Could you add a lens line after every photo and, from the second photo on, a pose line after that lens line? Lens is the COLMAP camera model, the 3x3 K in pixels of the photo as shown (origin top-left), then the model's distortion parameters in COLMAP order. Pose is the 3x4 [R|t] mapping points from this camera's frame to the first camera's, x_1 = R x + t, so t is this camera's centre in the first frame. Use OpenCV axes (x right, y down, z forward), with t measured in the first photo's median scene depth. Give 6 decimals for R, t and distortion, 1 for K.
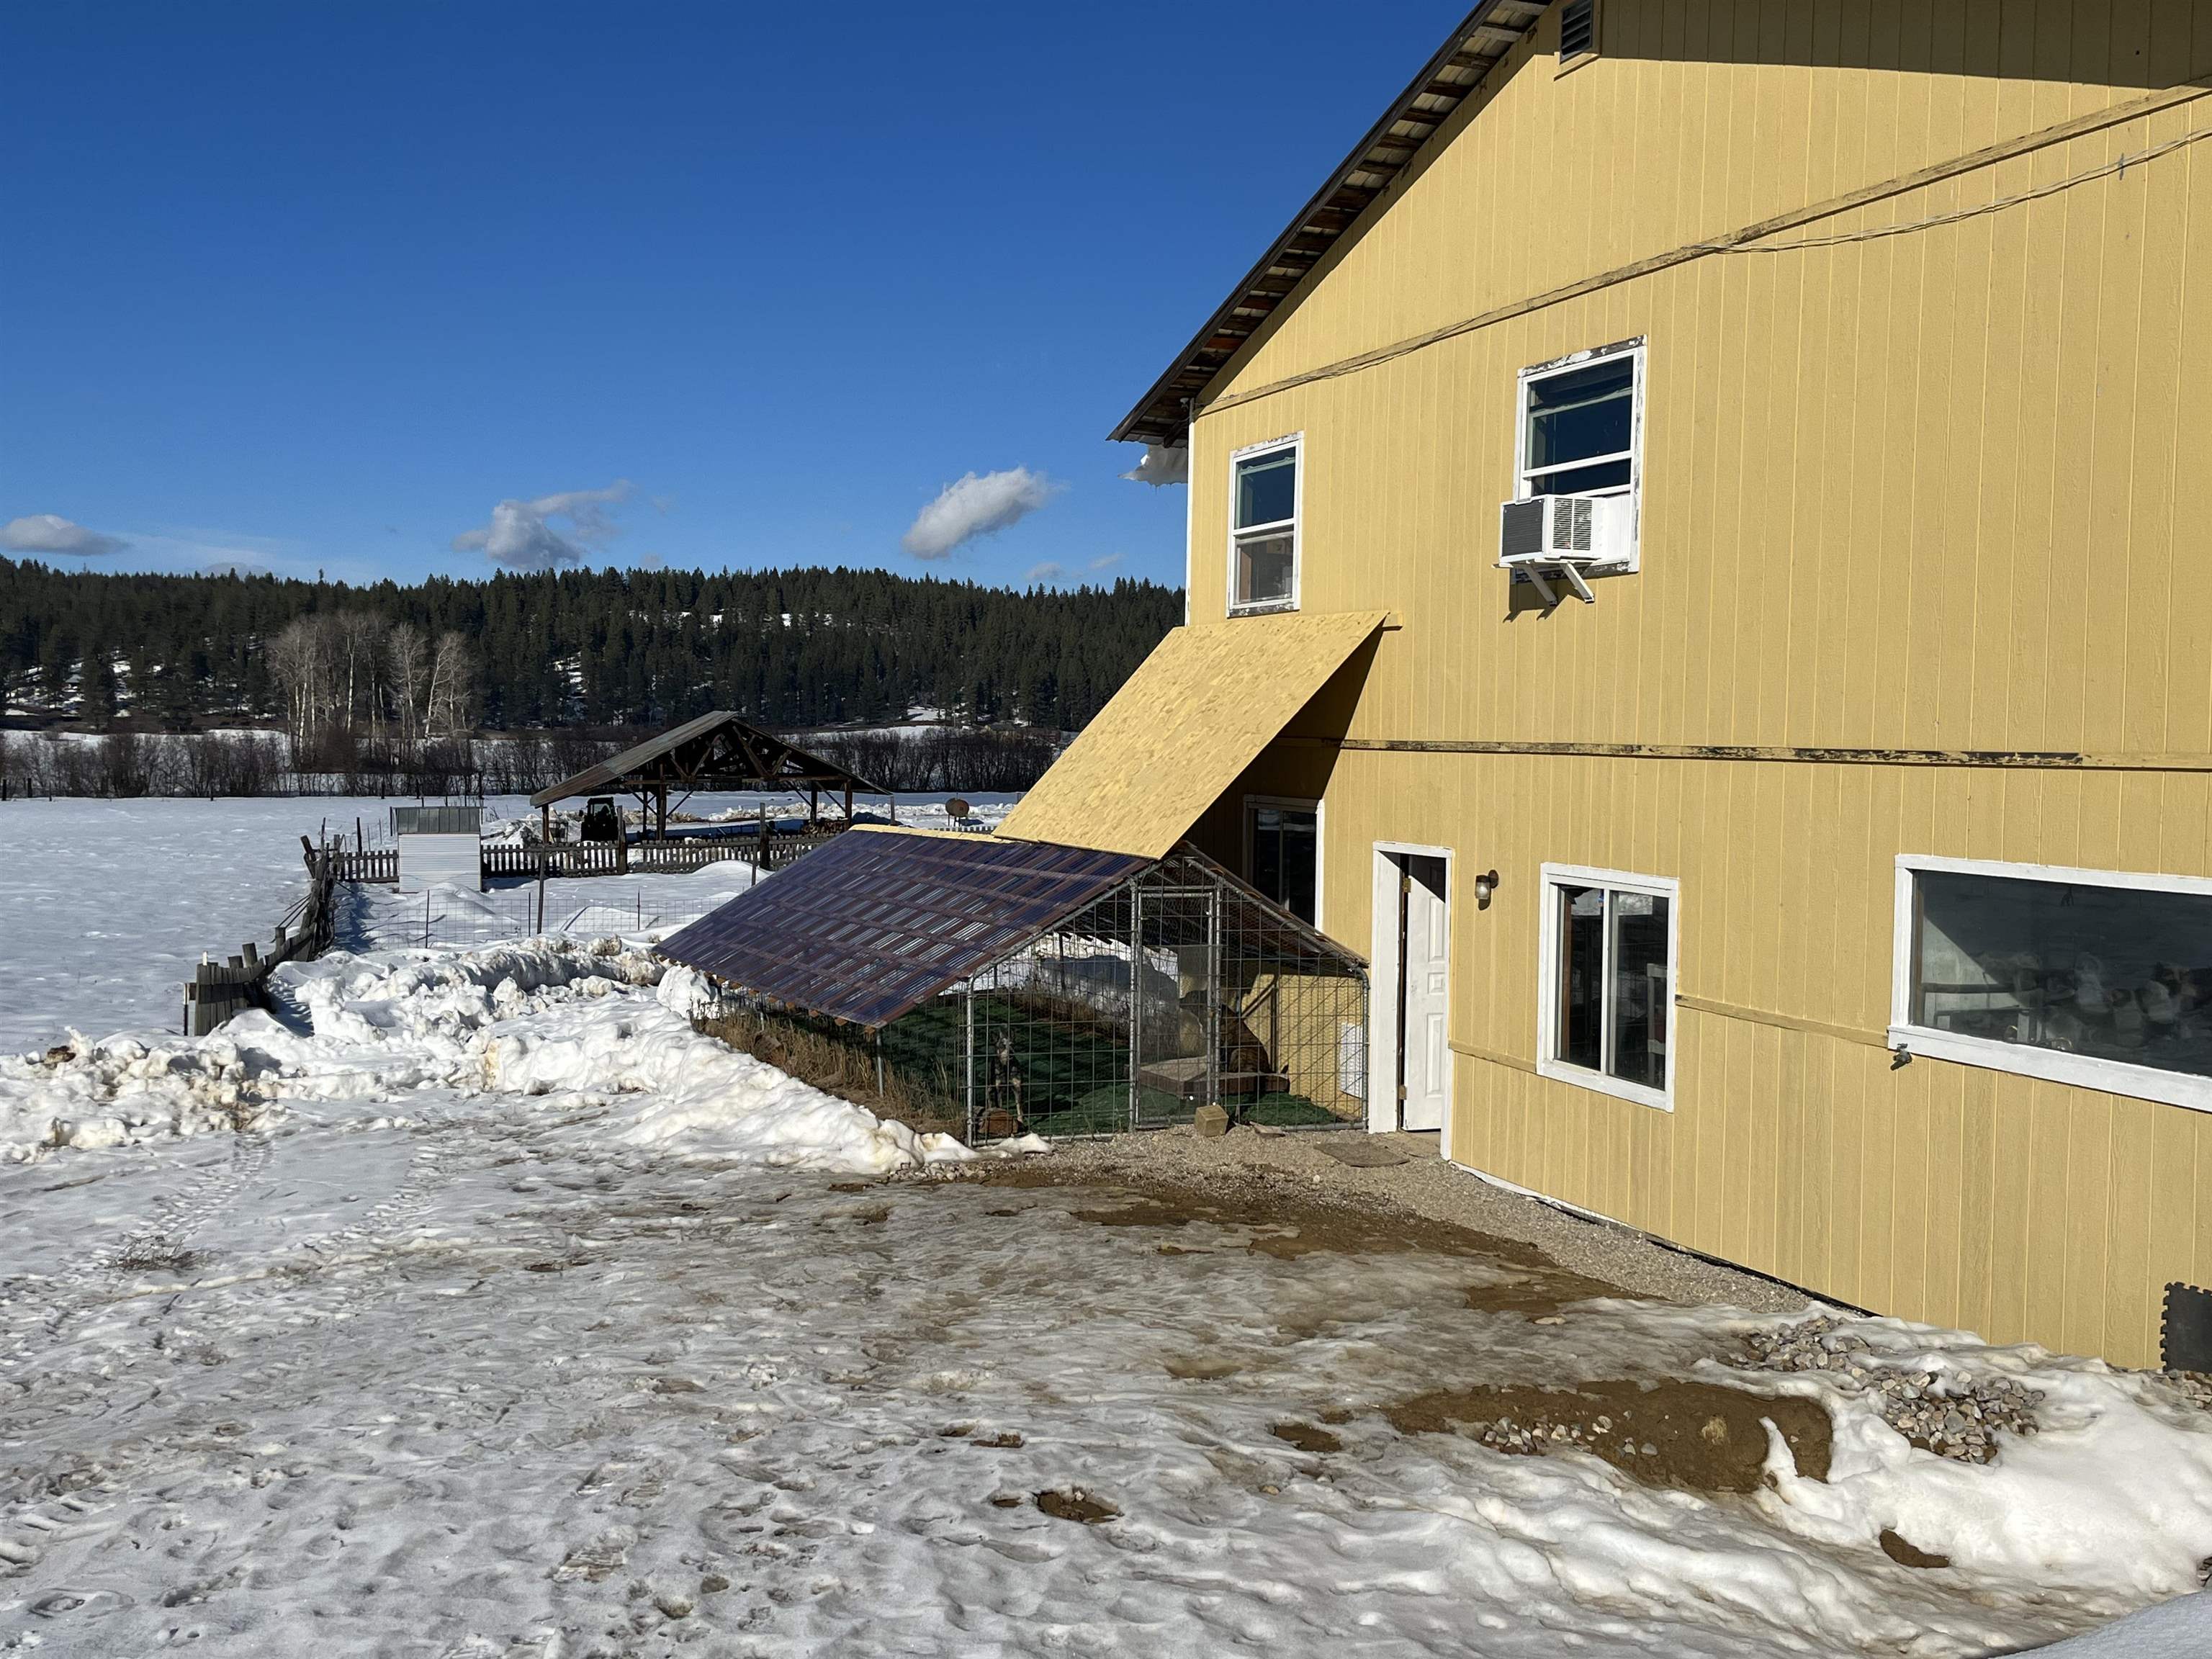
lens RADIAL K [[1999.1, 0, 1106.0], [0, 1999.1, 829.5], [0, 0, 1]] dist [0.062442, -0.088447]
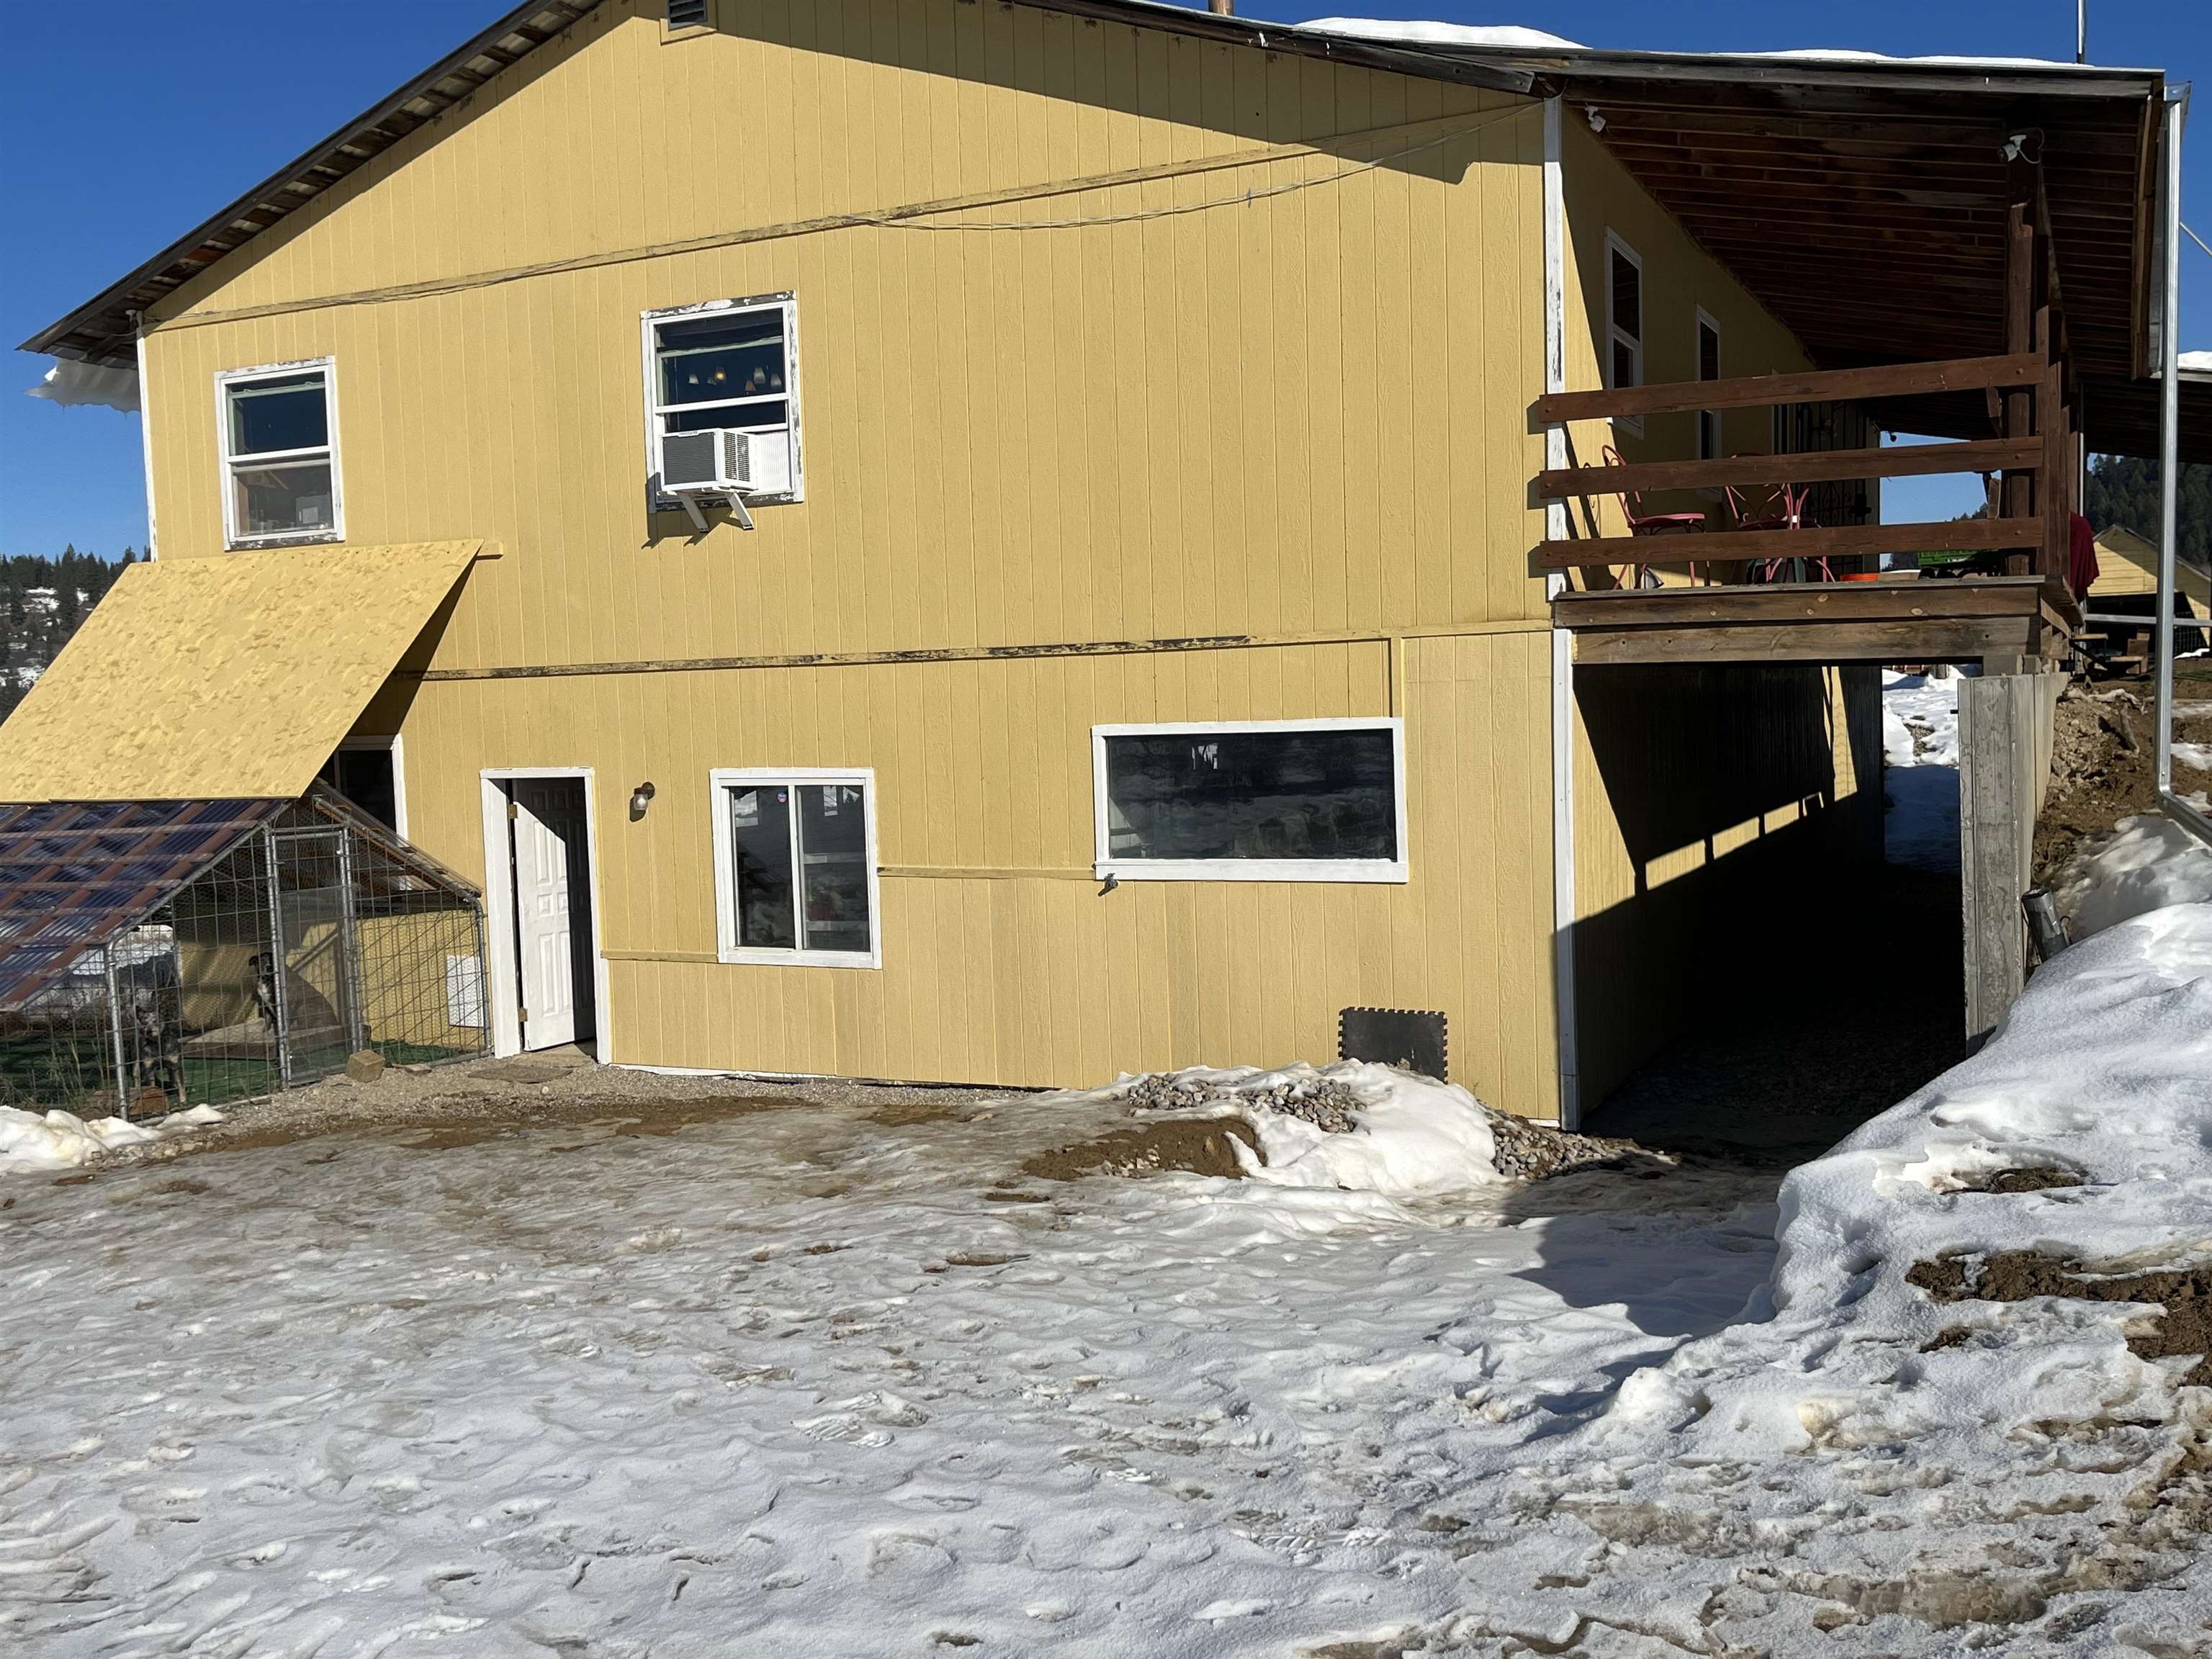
lens RADIAL K [[1976.0, 0, 1106.0], [0, 1976.0, 829.5], [0, 0, 1]] dist [0.092298, -0.216060]
pose [[0.759390, -0.078882, 0.645836, -0.334545], [0.072601, 0.996698, 0.036370, 0.026861], [-0.646572, 0.019269, 0.762609, 0.041013]]
